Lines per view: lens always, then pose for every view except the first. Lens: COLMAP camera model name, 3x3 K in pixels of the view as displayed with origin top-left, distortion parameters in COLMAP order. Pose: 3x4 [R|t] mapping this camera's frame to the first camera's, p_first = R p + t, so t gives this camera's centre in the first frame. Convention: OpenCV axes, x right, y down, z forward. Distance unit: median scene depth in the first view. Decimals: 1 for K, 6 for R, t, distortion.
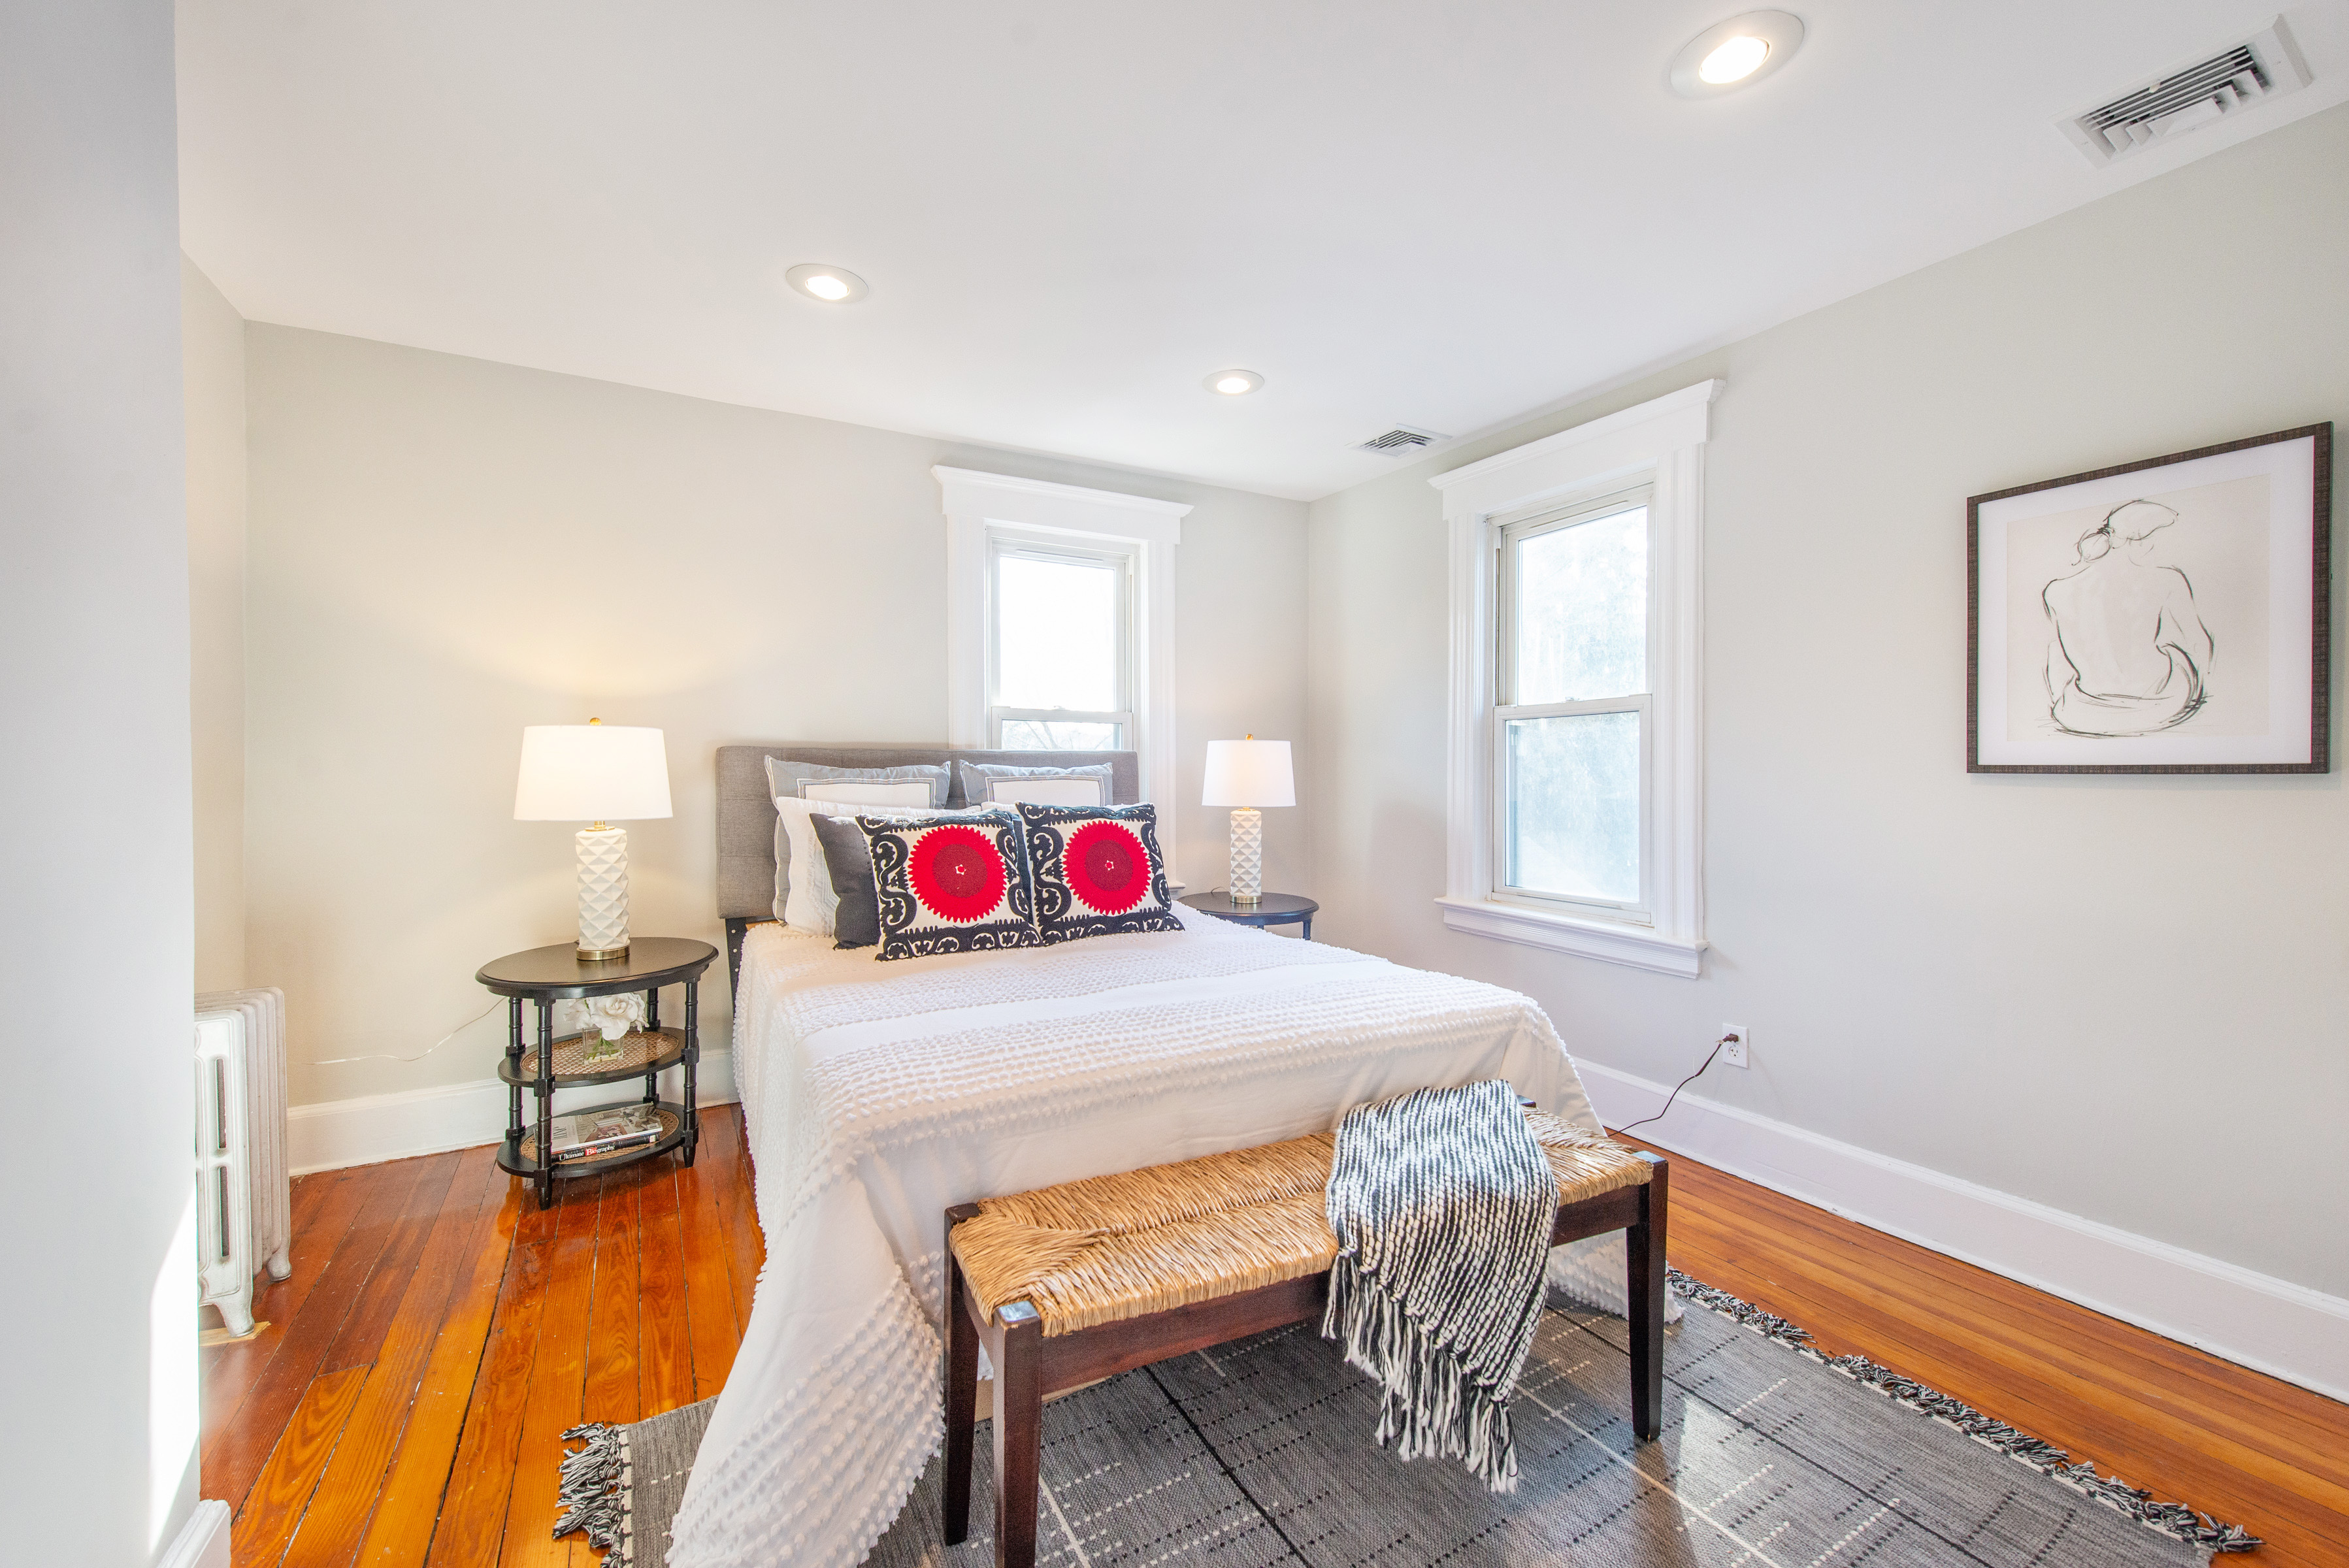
lens RADIAL K [[931.0, 0, 1176.8], [0, 931.0, 774.3], [0, 0, 1]] dist [0.004122, 0.000277]
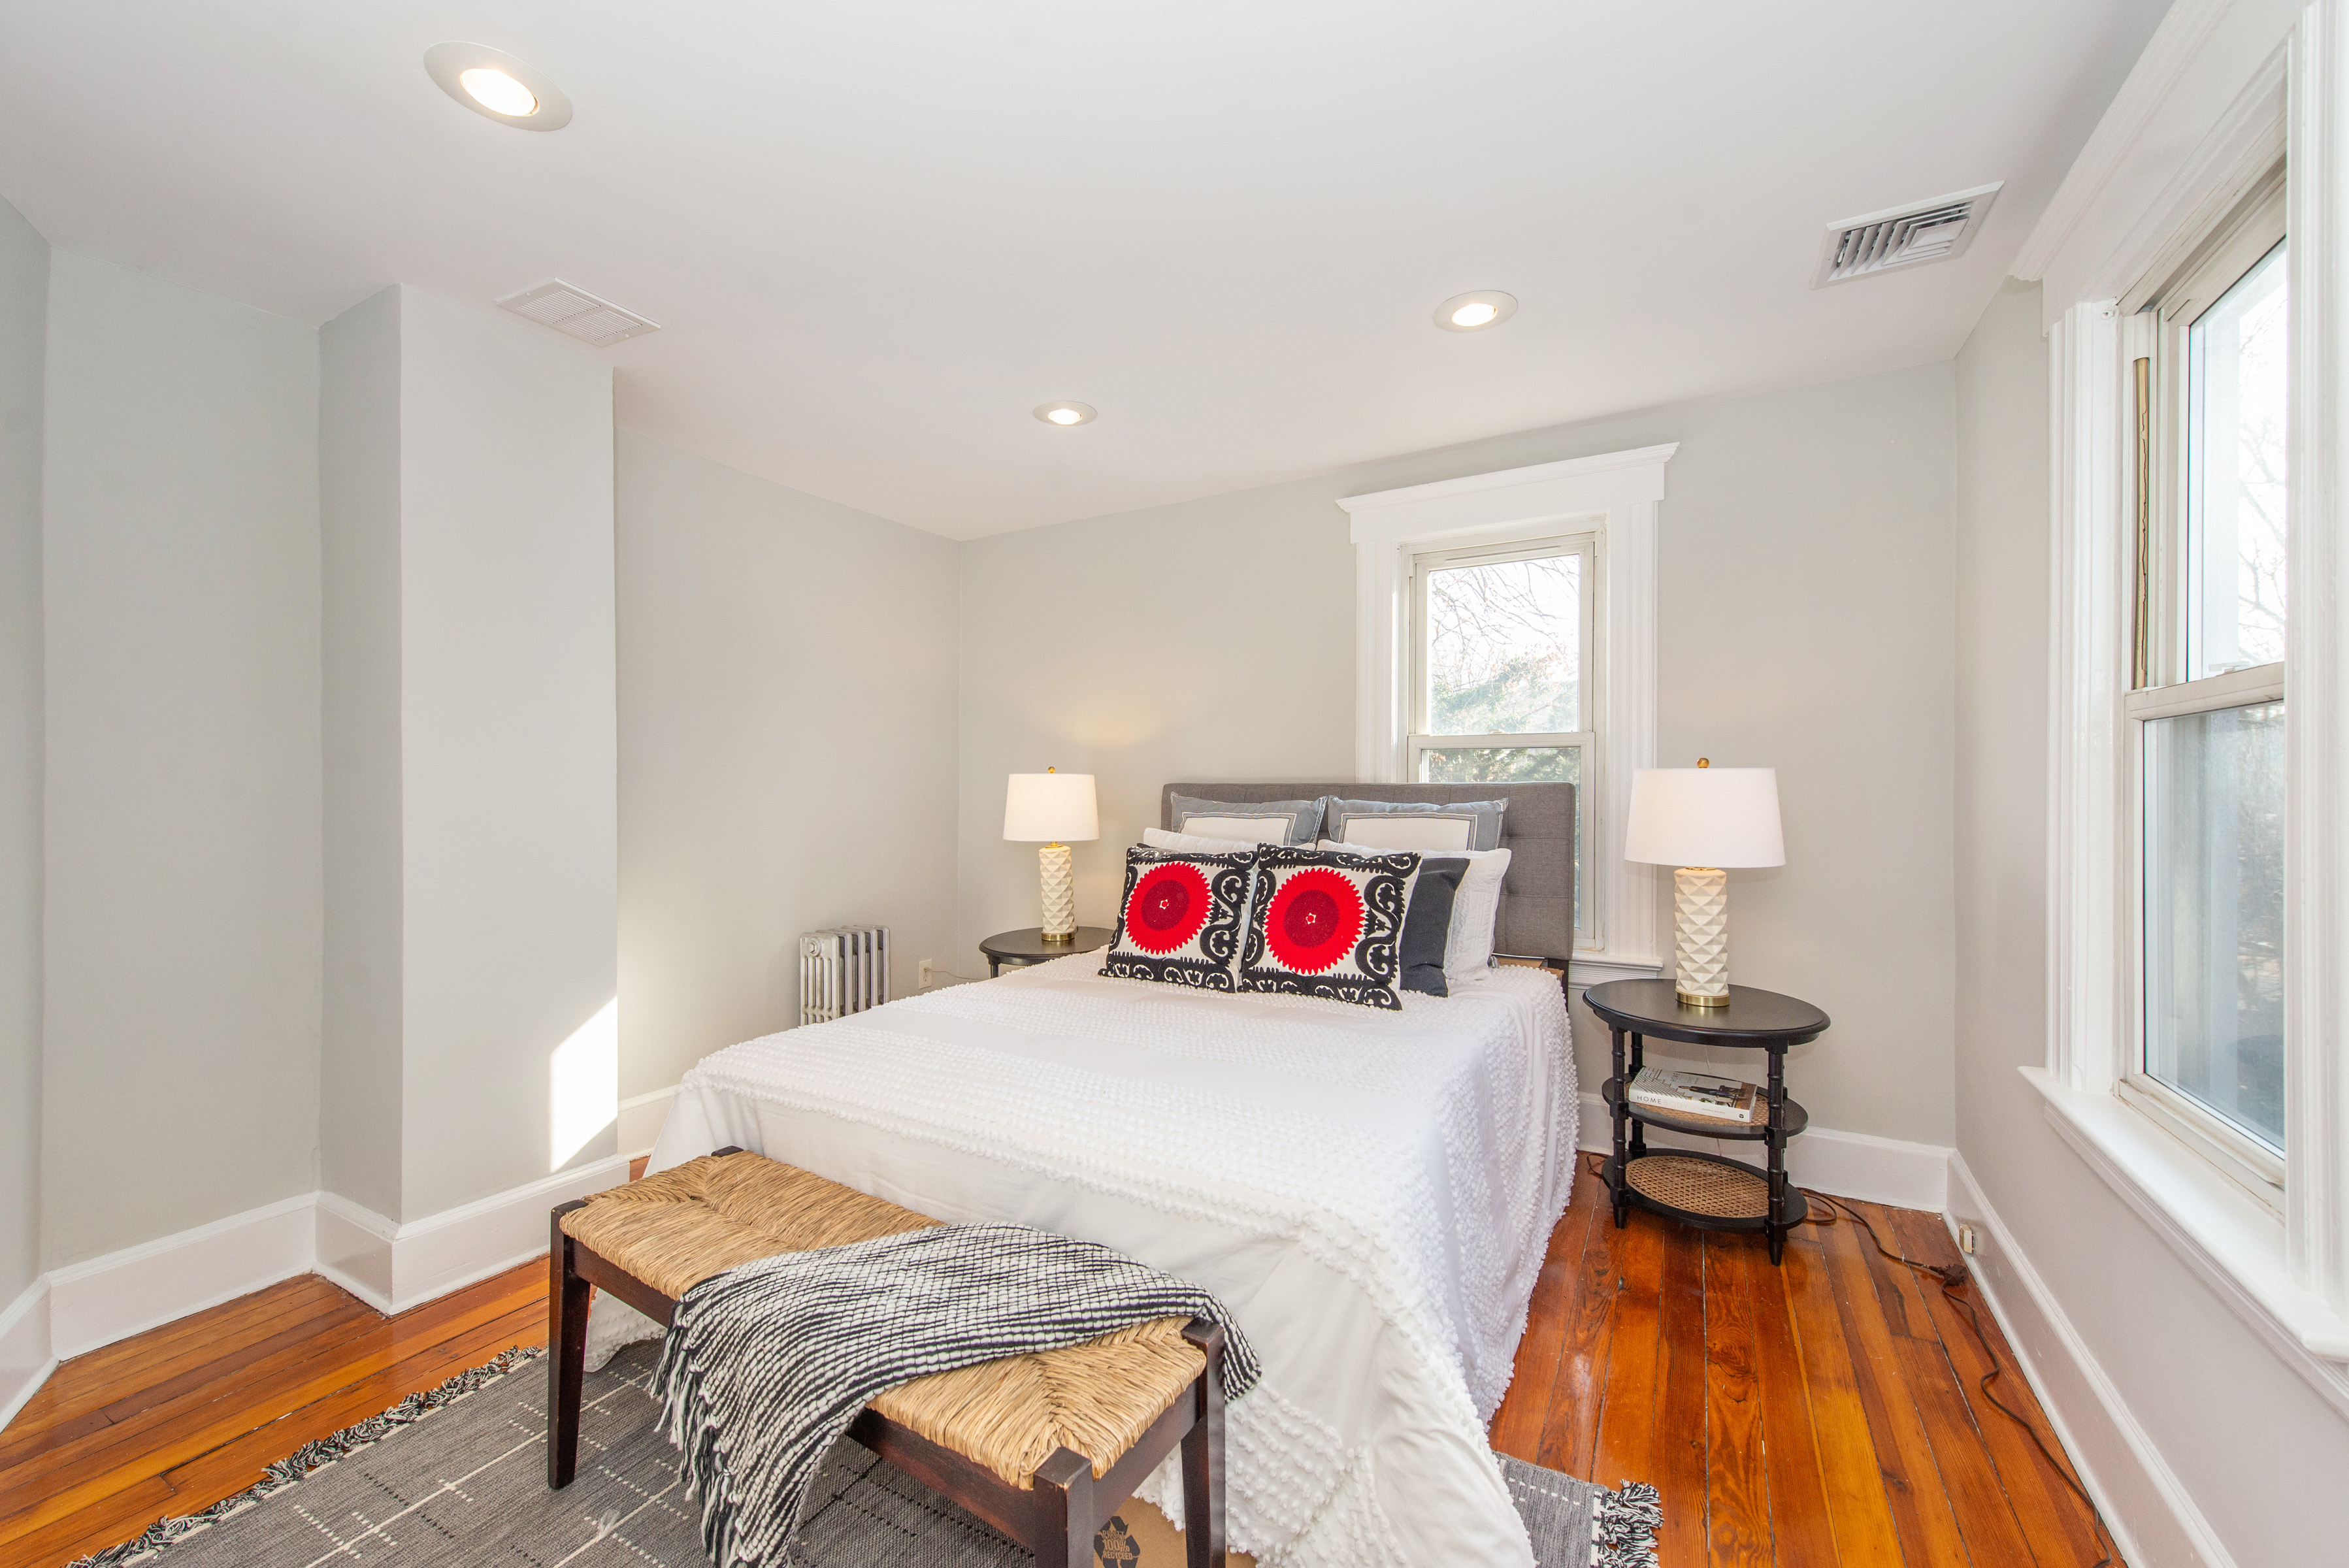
lens RADIAL K [[931.0, 0, 1186.1], [0, 931.0, 785.8], [0, 0, 1]] dist [0.004122, 0.000277]
pose [[0.523527, 0.001941, -0.852007, 0.649904], [-0.002377, 0.999997, 0.000817, -0.031939], [0.852006, 0.001597, 0.523530, 0.438942]]
